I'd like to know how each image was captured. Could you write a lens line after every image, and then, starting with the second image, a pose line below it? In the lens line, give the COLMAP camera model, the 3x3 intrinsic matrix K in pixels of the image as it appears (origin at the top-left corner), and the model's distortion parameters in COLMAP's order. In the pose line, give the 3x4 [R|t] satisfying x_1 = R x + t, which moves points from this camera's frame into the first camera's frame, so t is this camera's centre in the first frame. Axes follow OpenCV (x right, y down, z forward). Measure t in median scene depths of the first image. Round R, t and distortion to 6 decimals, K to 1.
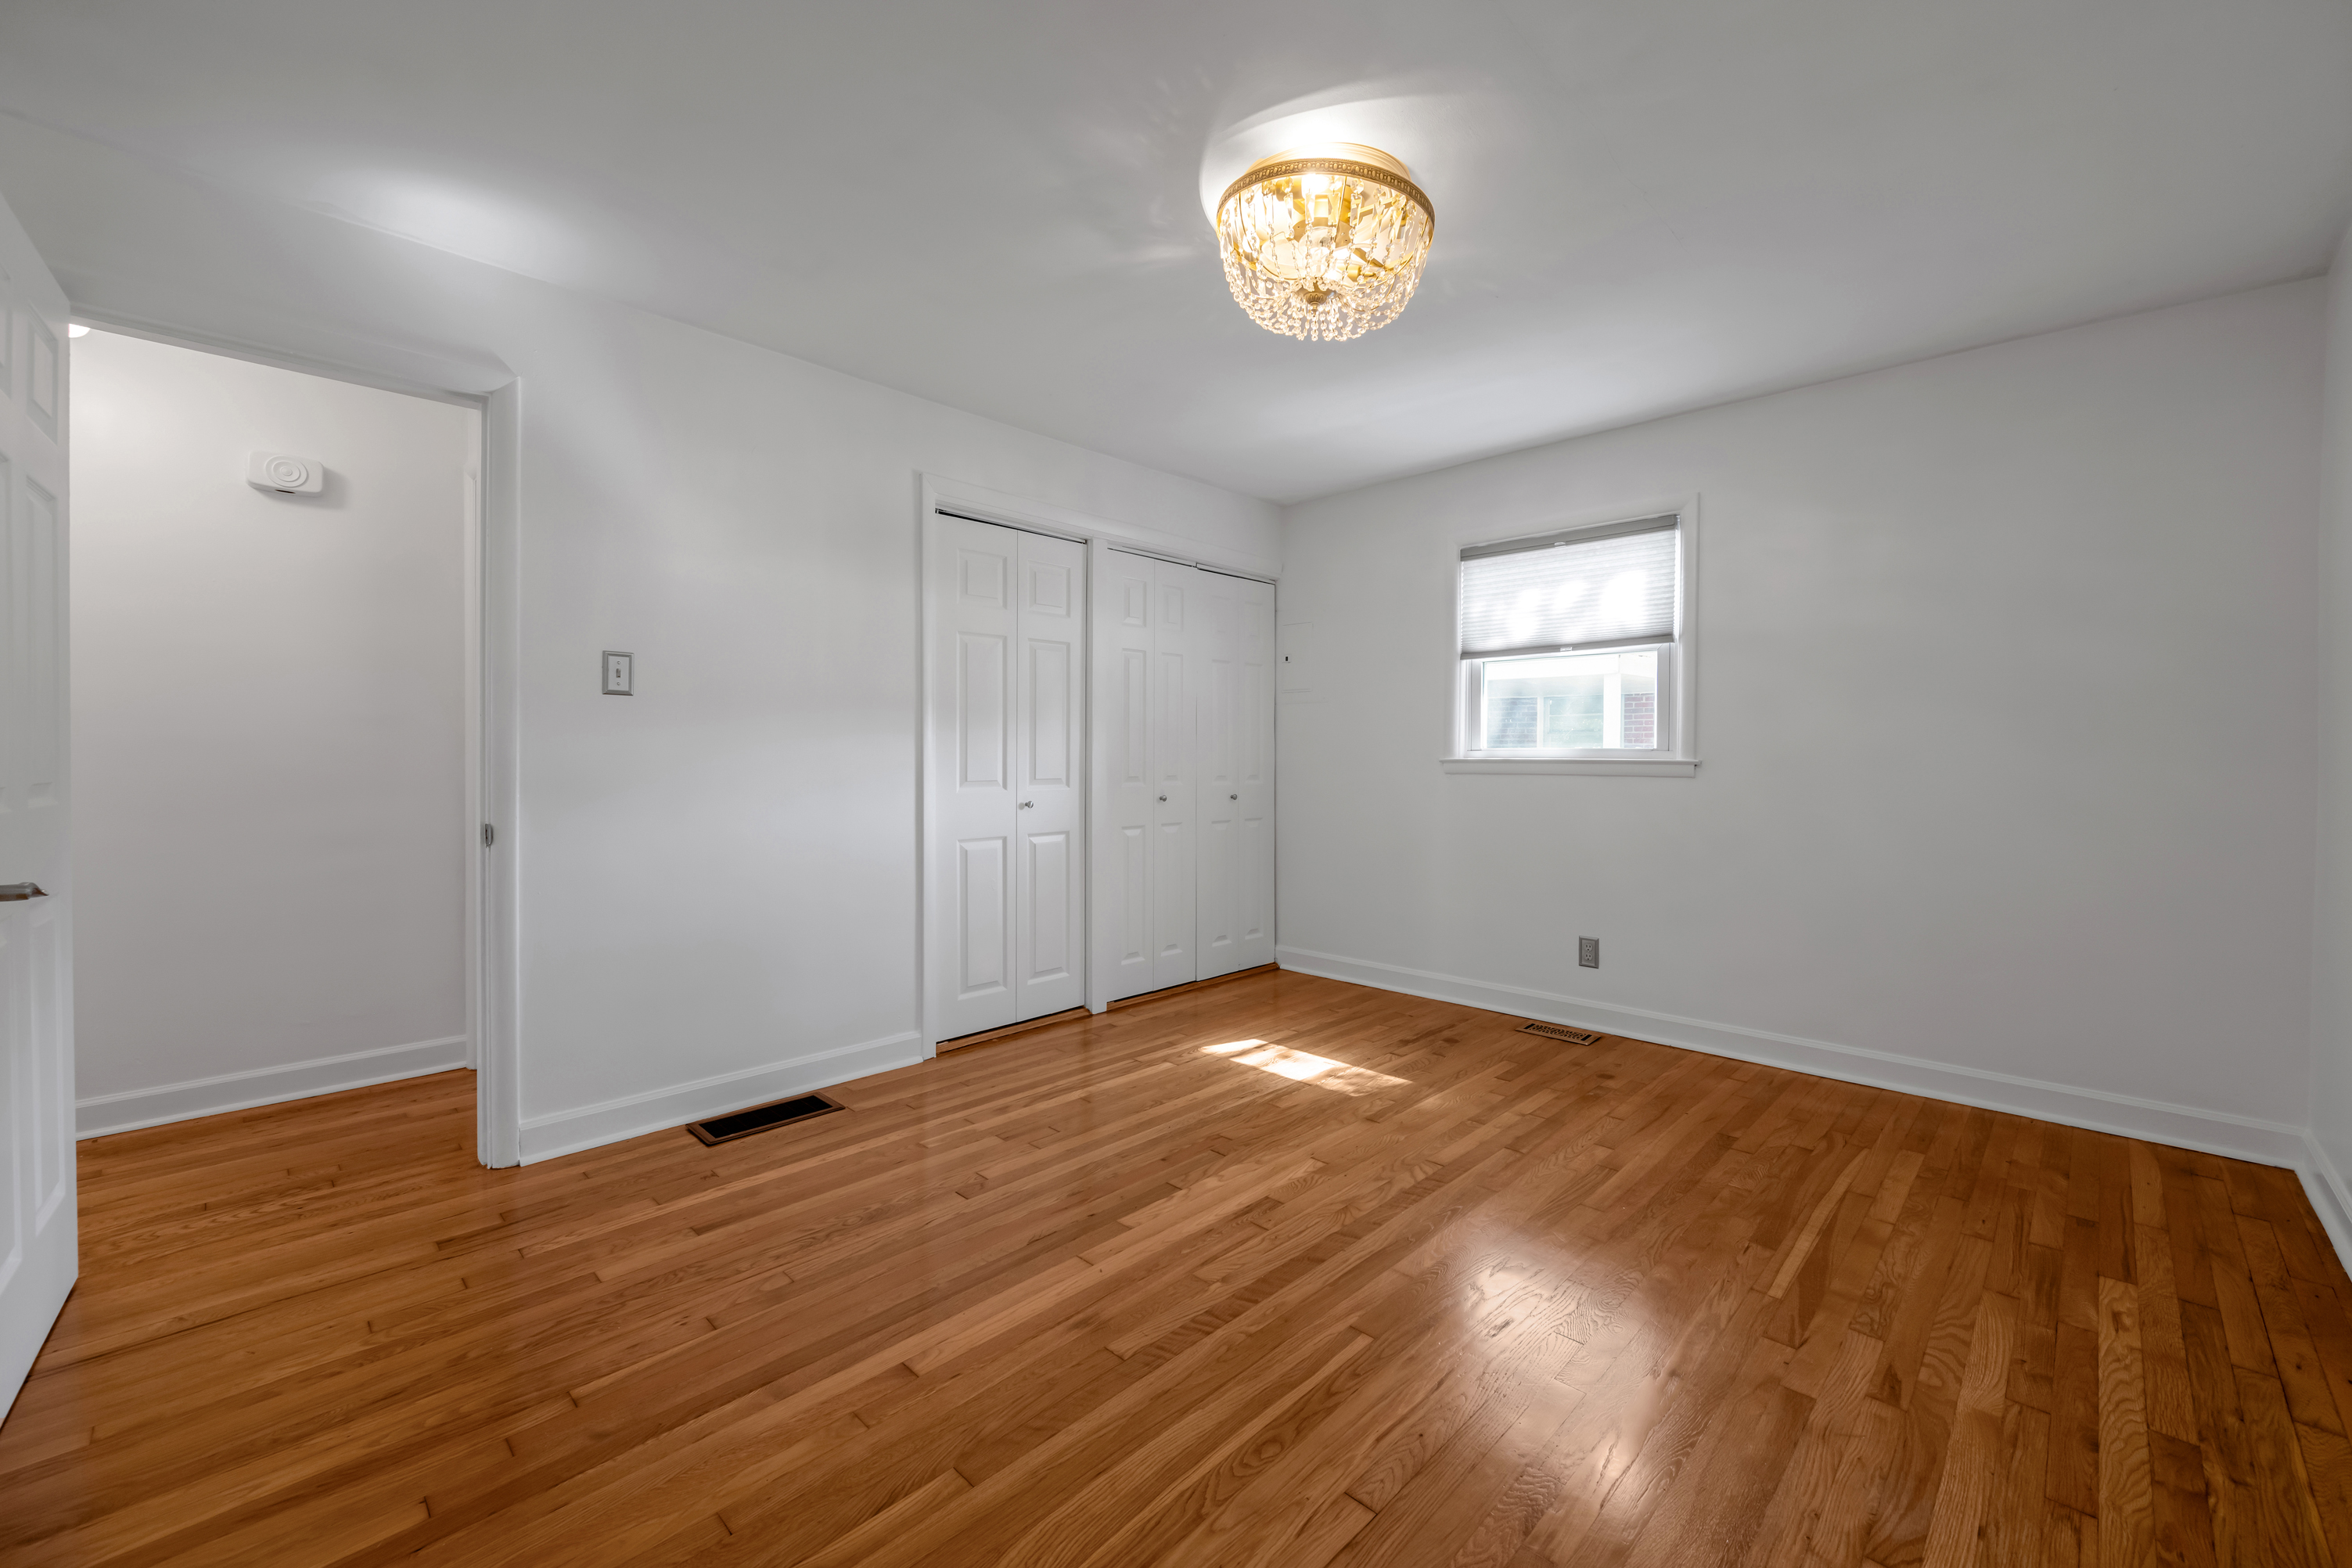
lens RADIAL K [[932.7, 0, 1187.1], [0, 932.7, 753.6], [0, 0, 1]] dist [-0.002345, -0.000107]
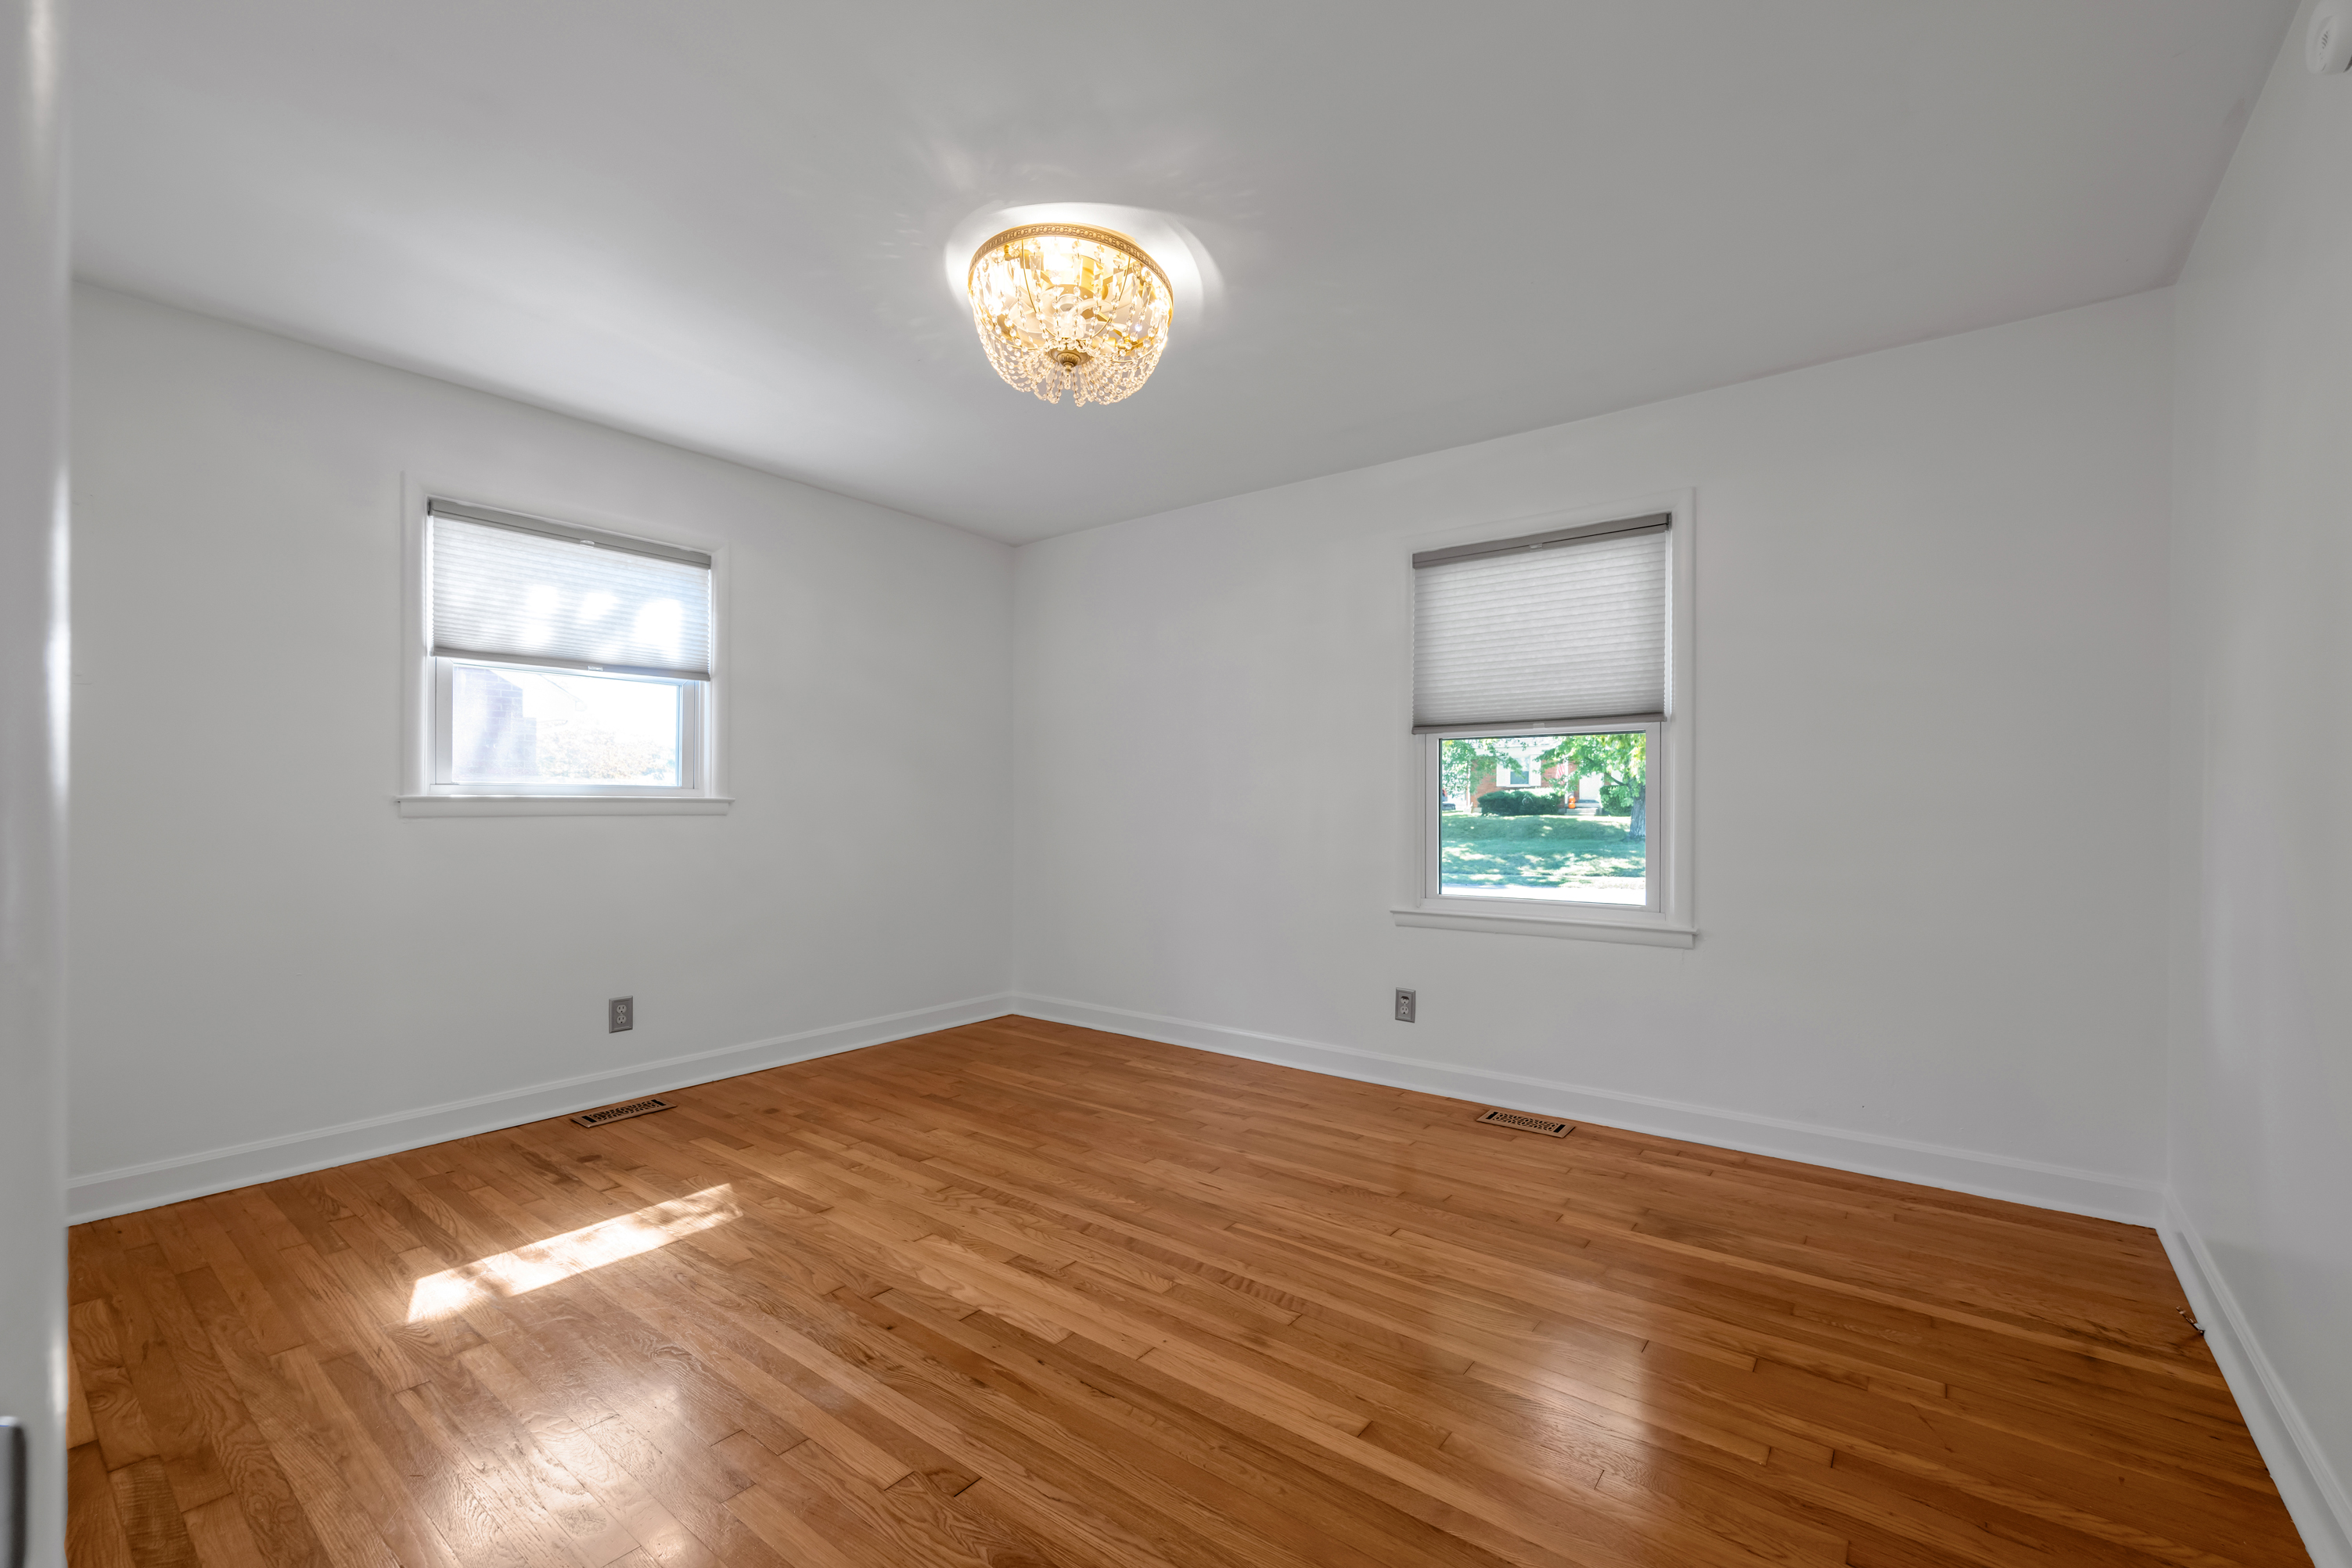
lens RADIAL K [[1013.1, 0, 1172.7], [0, 1013.1, 795.6], [0, 0, 1]] dist [-0.000894, -0.000011]
pose [[-0.113283, 0.002271, 0.993560, -0.710568], [-0.007914, 0.999964, -0.003188, 0.004385], [-0.993531, -0.008225, -0.113261, 0.711972]]
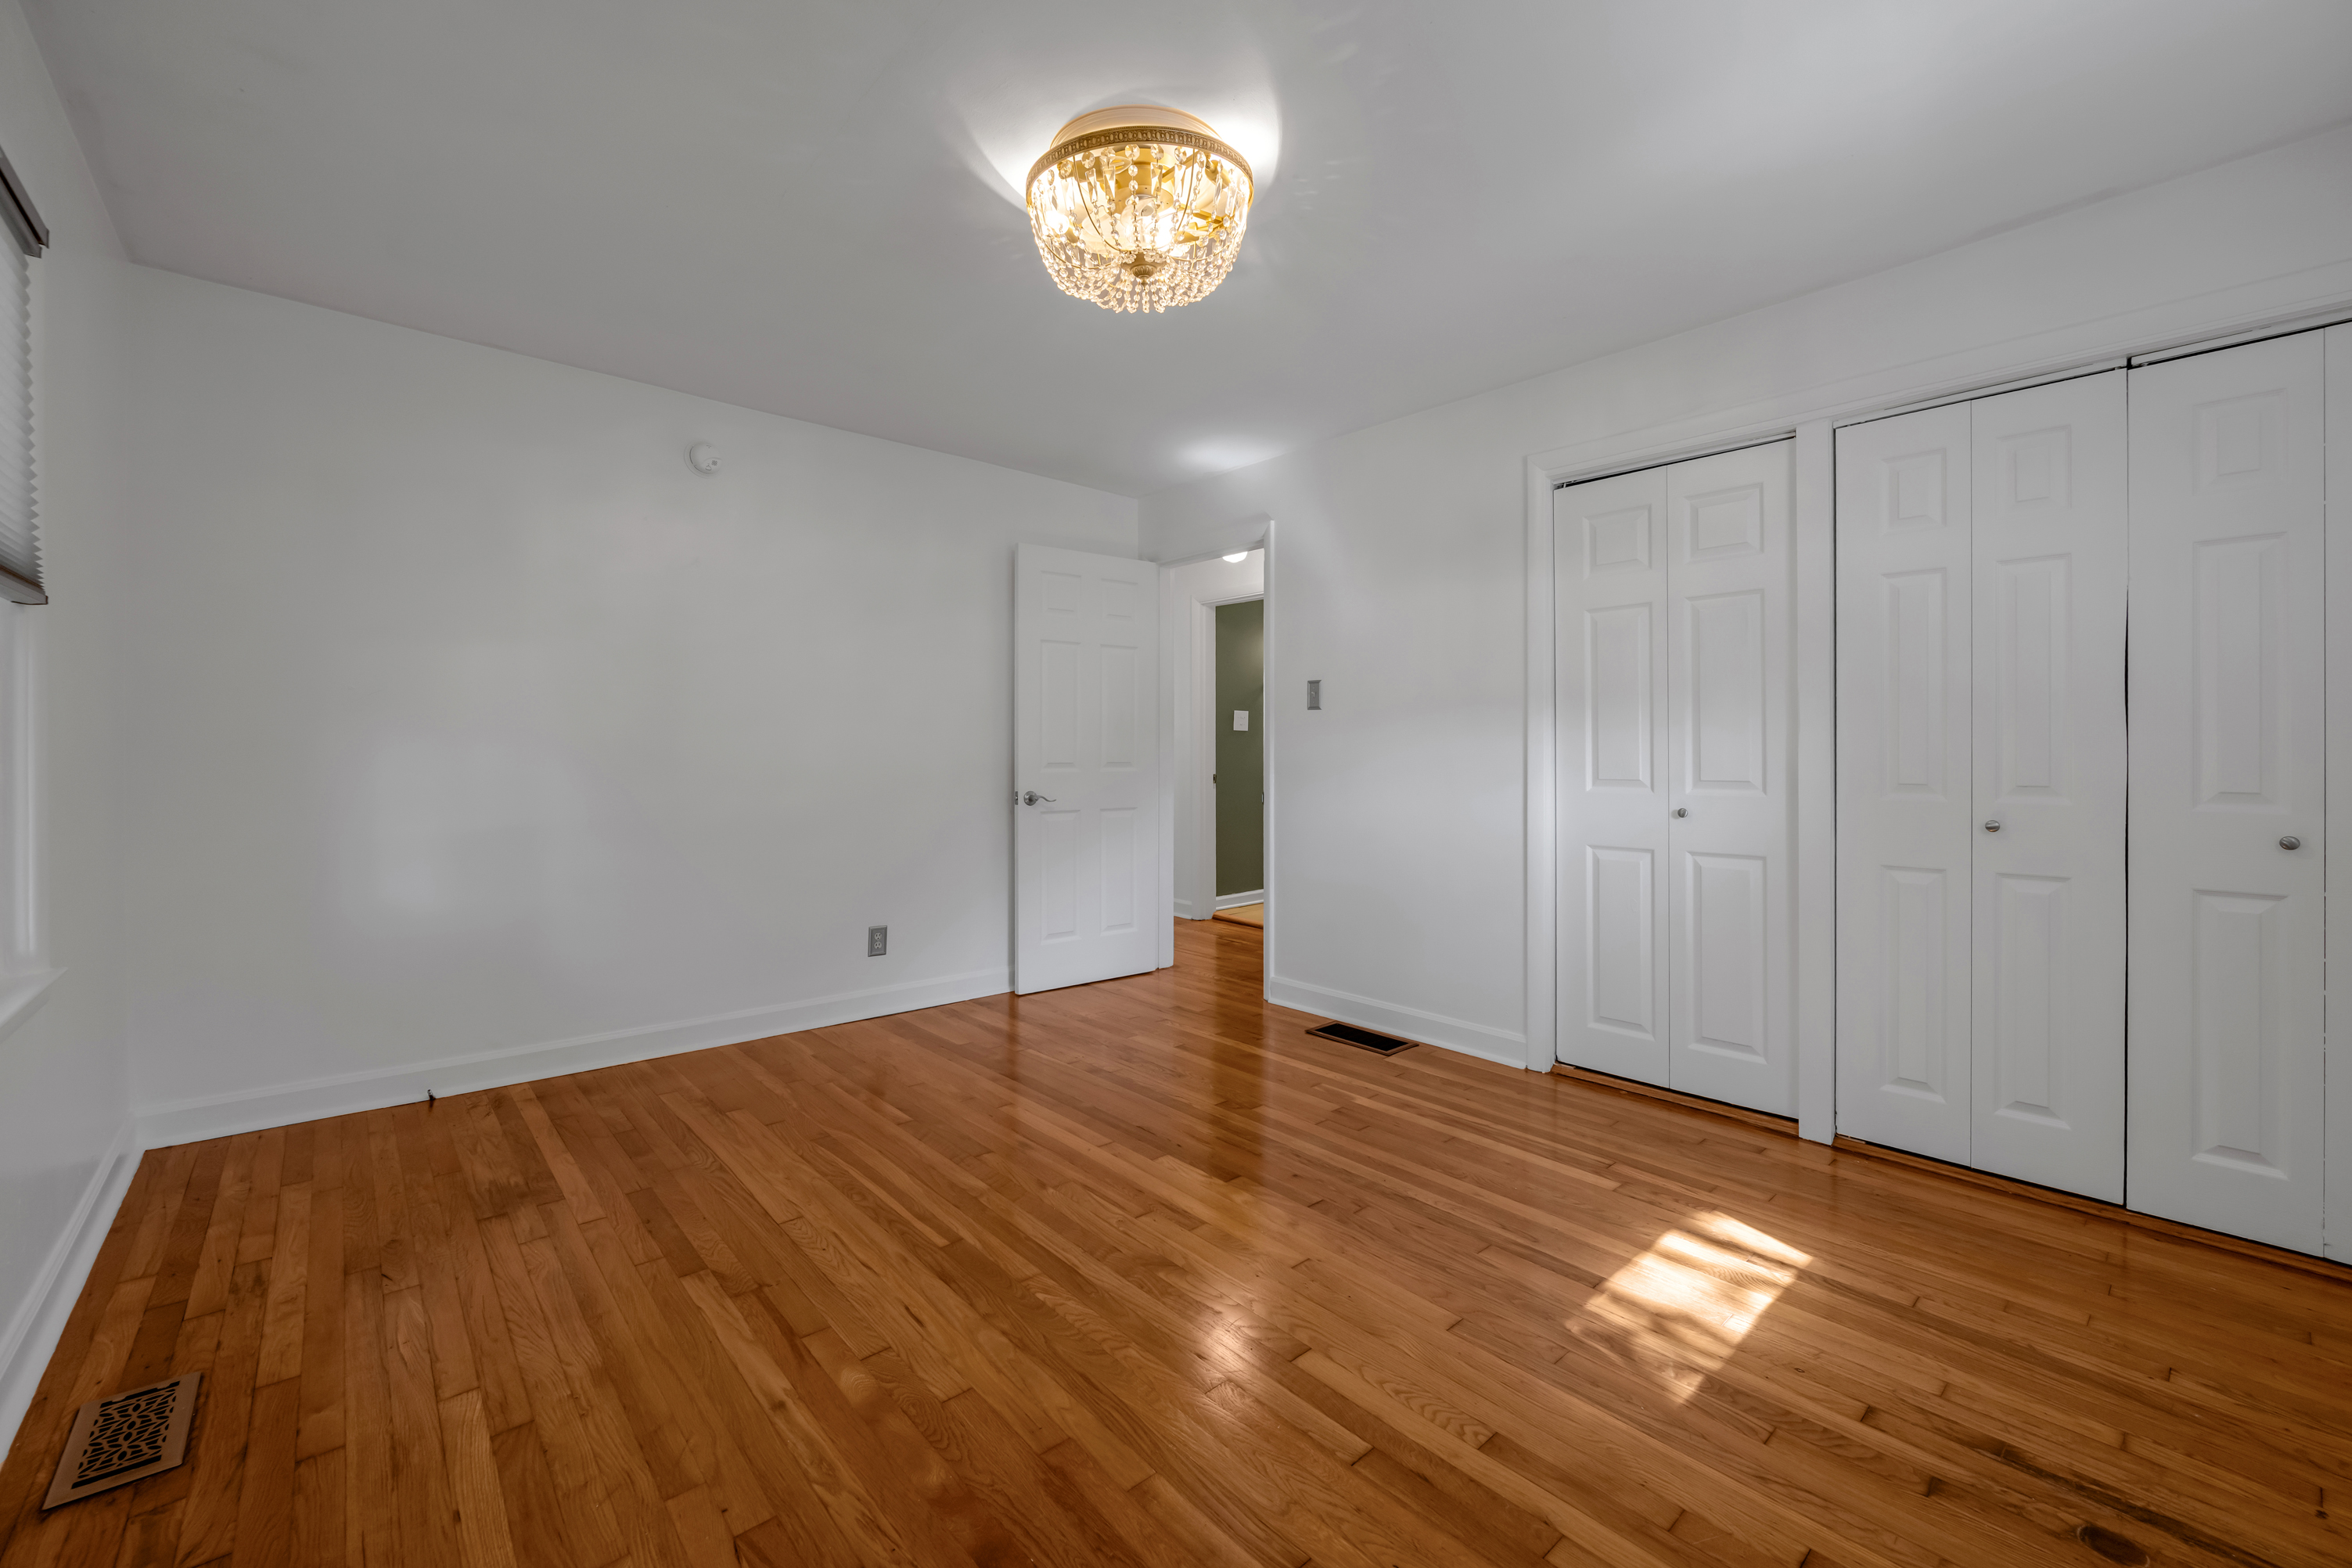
lens RADIAL K [[932.7, 0, 1187.1], [0, 932.7, 753.6], [0, 0, 1]] dist [-0.002345, -0.000107]
pose [[-0.054537, 0.000315, -0.998512, 0.761024], [0.002964, 0.999996, 0.000154, 0.004781], [0.998507, -0.002951, -0.054538, 0.773495]]
